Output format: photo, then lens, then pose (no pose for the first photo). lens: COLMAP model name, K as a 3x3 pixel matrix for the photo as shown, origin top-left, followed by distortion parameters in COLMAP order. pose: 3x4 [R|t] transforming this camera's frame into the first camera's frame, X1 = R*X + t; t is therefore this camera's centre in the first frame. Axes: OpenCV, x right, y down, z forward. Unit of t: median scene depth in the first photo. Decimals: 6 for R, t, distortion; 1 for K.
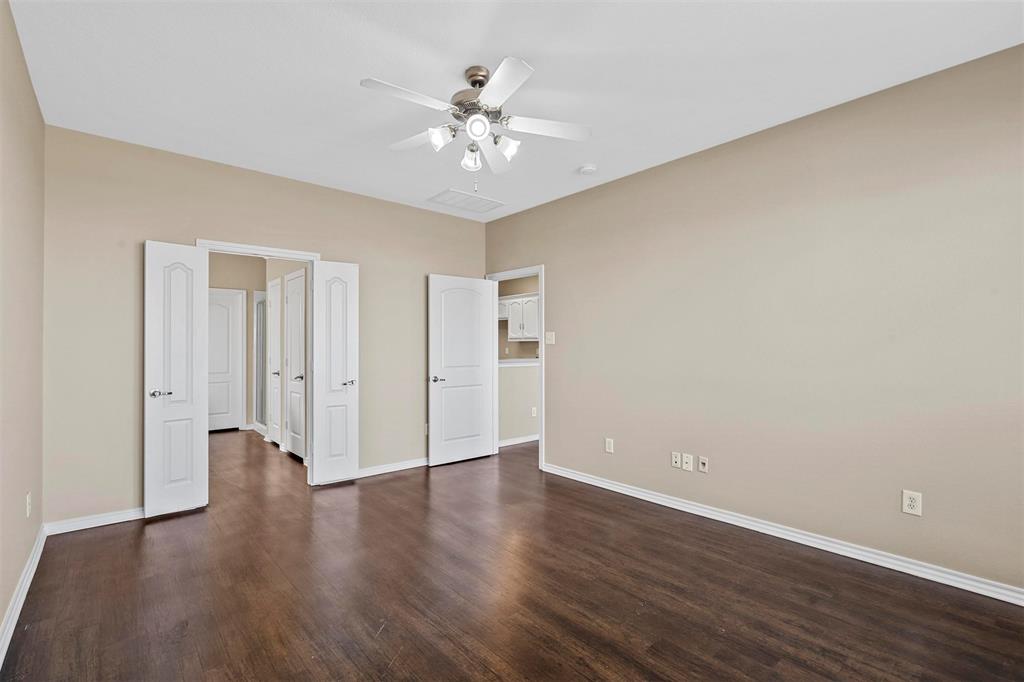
lens RADIAL K [[466.4, 0, 516.4], [0, 466.4, 342.7], [0, 0, 1]] dist [0.001504, -0.000379]
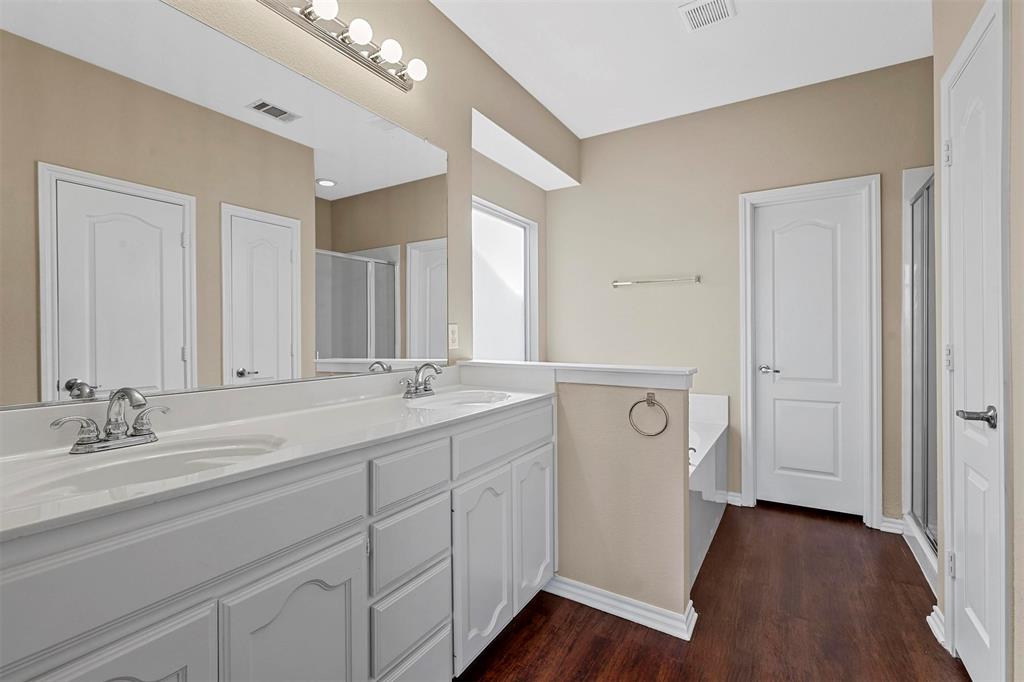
lens RADIAL K [[466.4, 0, 515.4], [0, 466.4, 342.0], [0, 0, 1]] dist [0.001504, -0.000379]
pose [[0.310082, -0.000449, -0.950710, -0.302096], [0.015419, 0.999871, 0.004557, 0.023436], [0.950585, -0.016072, 0.310049, 0.589092]]
